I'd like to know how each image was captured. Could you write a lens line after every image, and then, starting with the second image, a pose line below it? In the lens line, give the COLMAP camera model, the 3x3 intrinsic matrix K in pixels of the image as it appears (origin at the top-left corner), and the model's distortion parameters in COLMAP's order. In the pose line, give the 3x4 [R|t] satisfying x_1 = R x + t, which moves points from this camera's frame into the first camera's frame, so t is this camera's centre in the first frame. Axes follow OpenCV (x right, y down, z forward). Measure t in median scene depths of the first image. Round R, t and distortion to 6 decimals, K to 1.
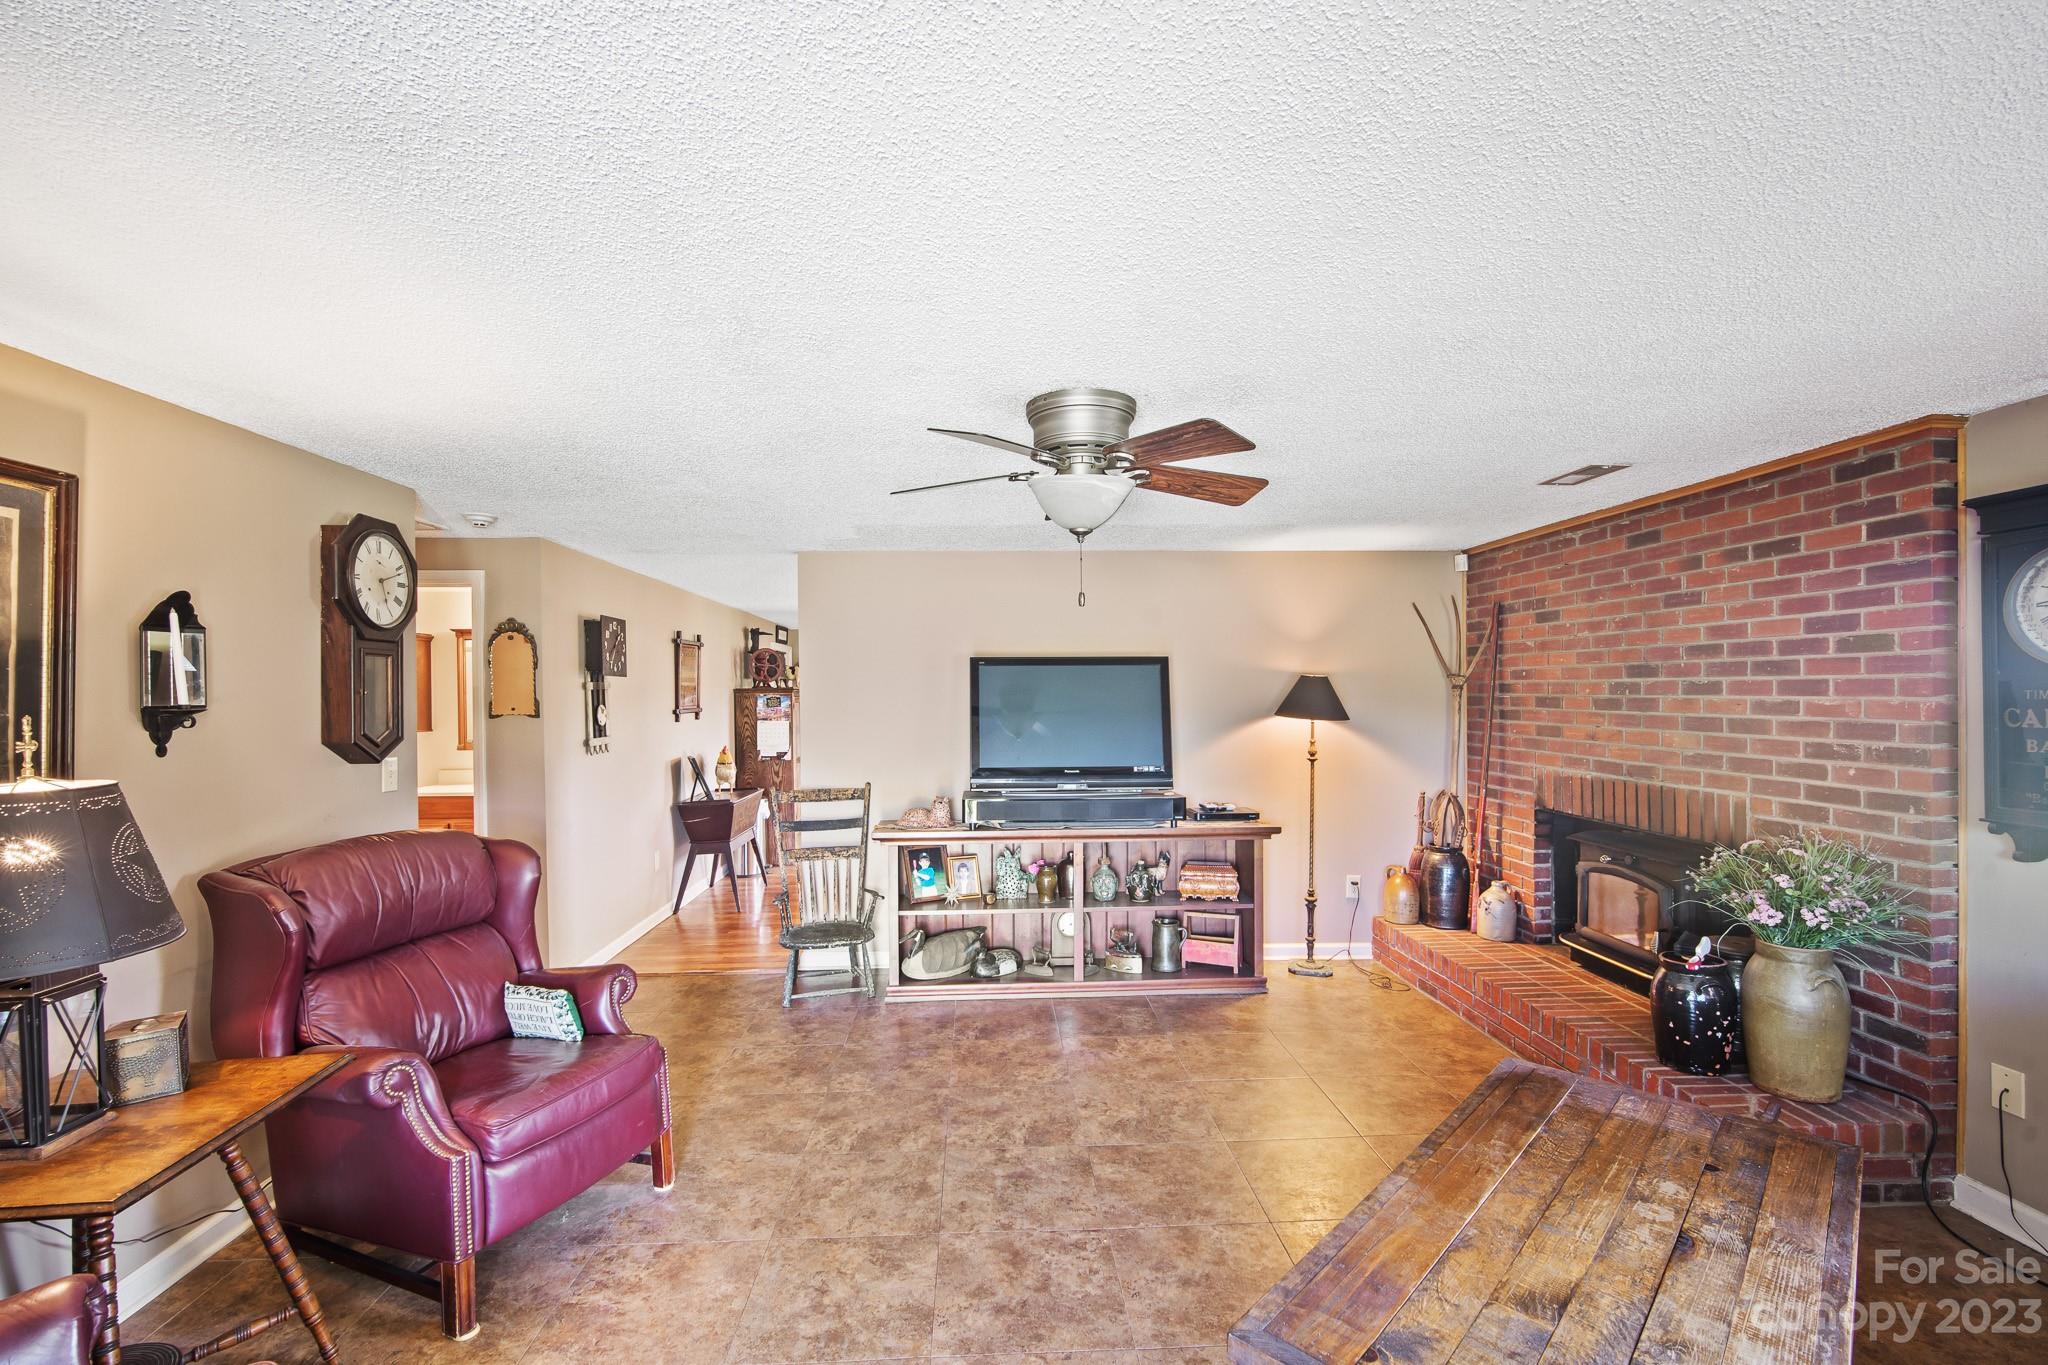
lens RADIAL K [[912.5, 0, 1024.5], [0, 912.5, 701.5], [0, 0, 1]] dist [-0.012075, 0.000591]
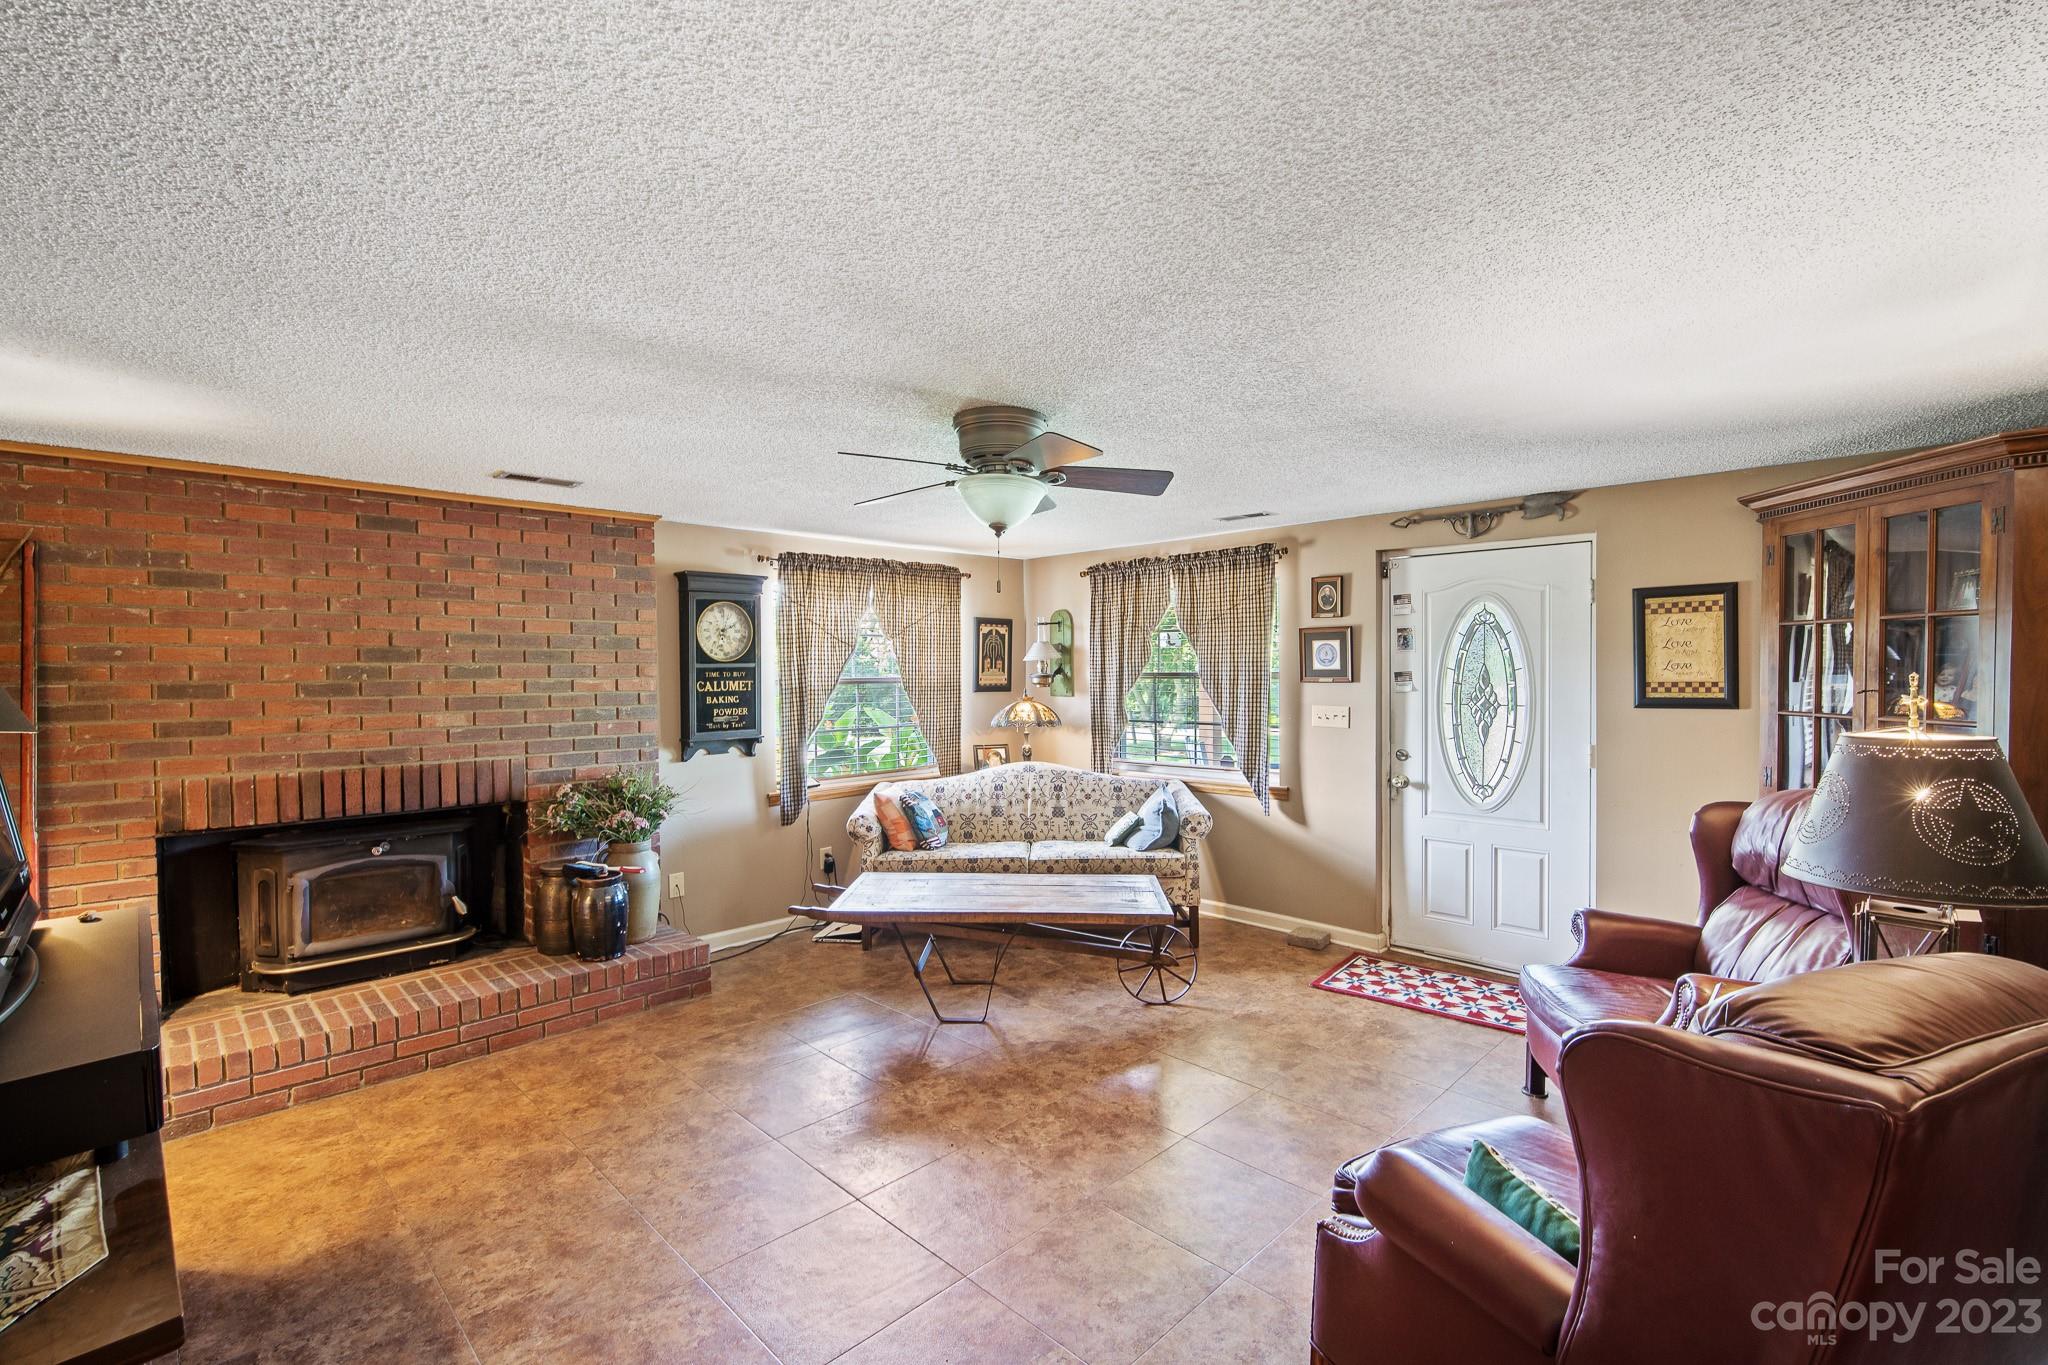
lens RADIAL K [[912.5, 0, 1011.7], [0, 912.5, 678.3], [0, 0, 1]] dist [-0.012075, 0.000591]
pose [[-0.668533, 0.003759, 0.743673, -0.483966], [0.020316, 0.999706, 0.013210, -0.006836], [-0.743405, 0.023940, -0.668413, 1.053579]]
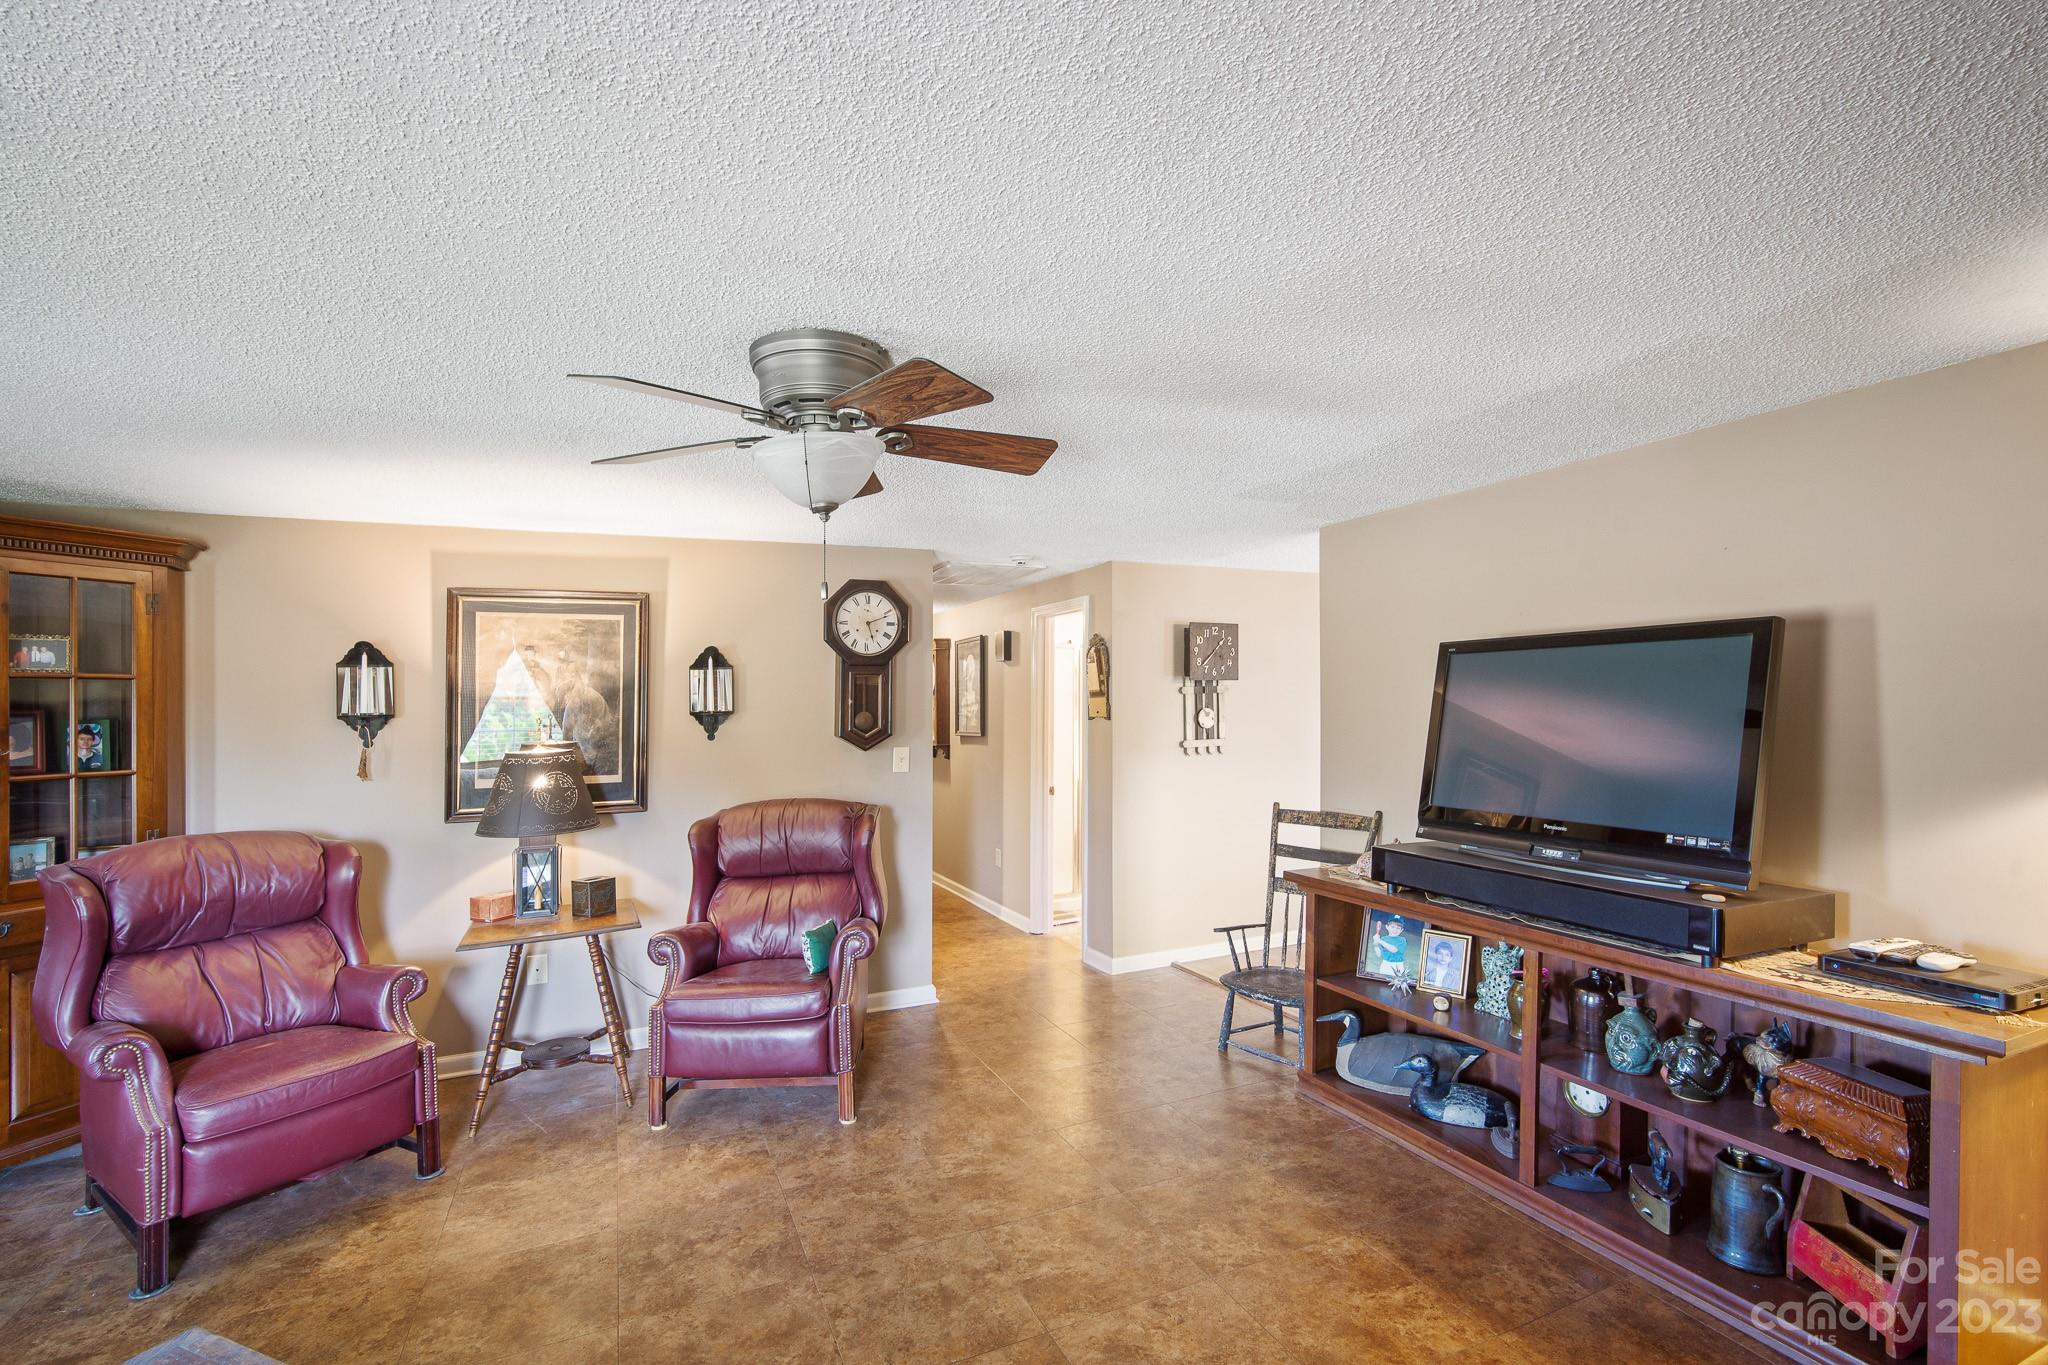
lens RADIAL K [[912.5, 0, 1008.8], [0, 912.5, 688.2], [0, 0, 1]] dist [-0.012075, 0.000591]
pose [[0.355859, -0.012855, -0.934451, 0.532196], [0.004977, 0.999917, -0.011860, -0.009448], [0.934526, -0.000430, 0.355893, 0.519518]]
